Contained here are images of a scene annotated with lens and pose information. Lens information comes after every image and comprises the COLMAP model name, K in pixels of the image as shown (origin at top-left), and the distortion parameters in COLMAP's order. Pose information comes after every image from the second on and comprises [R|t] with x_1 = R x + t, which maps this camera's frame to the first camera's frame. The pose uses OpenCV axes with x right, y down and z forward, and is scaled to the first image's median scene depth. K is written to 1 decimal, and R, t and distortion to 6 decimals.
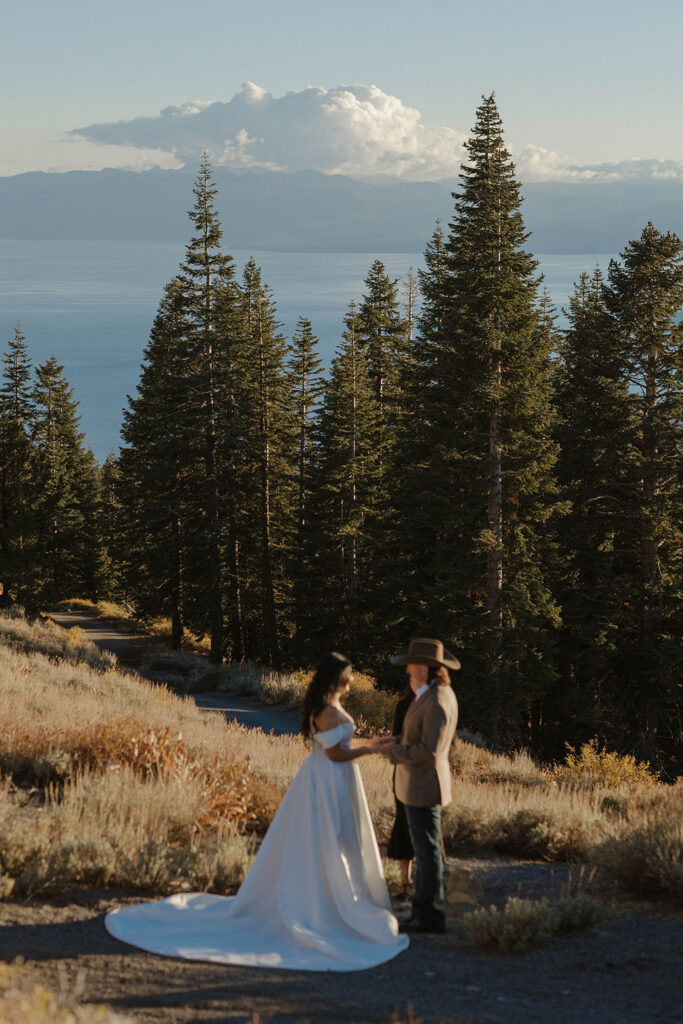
lens RADIAL K [[2697.0, 0, 341.4], [0, 2697.0, 462.2], [0, 0, 1]] dist [0.039315, 0.072973]
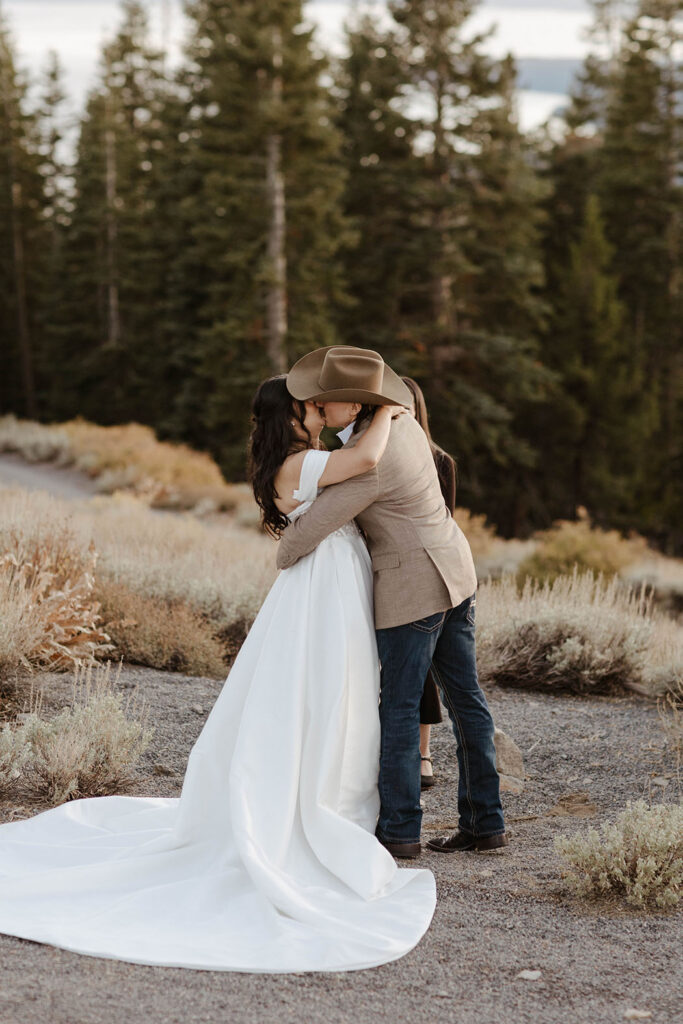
lens RADIAL K [[2472.6, 0, 341.5], [0, 2472.6, 512.0], [0, 0, 1]] dist [0.038057, 0.013446]
pose [[0.993681, -0.028240, 0.108631, -0.014622], [0.015917, 0.993503, 0.112683, 0.013407], [-0.111108, -0.110242, 0.987675, 0.153512]]
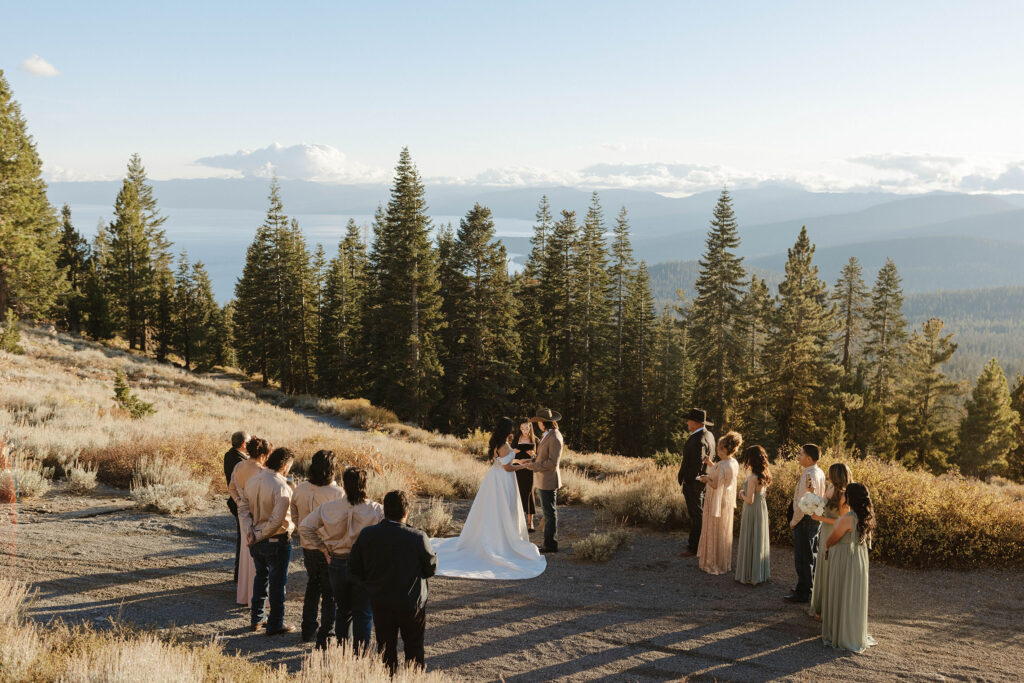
lens RADIAL K [[1086.4, 0, 512.0], [0, 1086.4, 341.5], [0, 0, 1]] dist [0.009420, -0.004452]
pose [[0.979799, -0.018890, 0.199089, -0.047070], [0.011194, 0.999149, 0.039711, -0.005216], [-0.199670, -0.036680, 0.979176, 0.062974]]
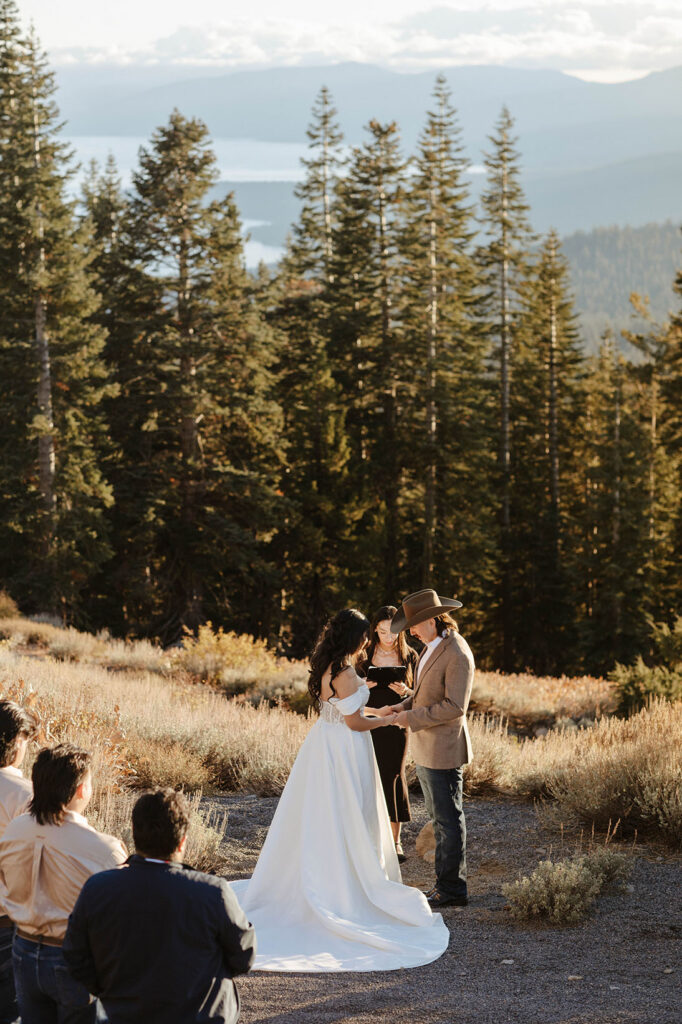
lens RADIAL K [[2472.6, 0, 341.0], [0, 2472.6, 512.0], [0, 0, 1]] dist [0.038057, 0.013446]
pose [[0.969283, -0.057503, 0.239130, -0.059378], [0.039538, 0.996070, 0.079260, -0.008001], [-0.242747, -0.067370, 0.967747, 0.062191]]
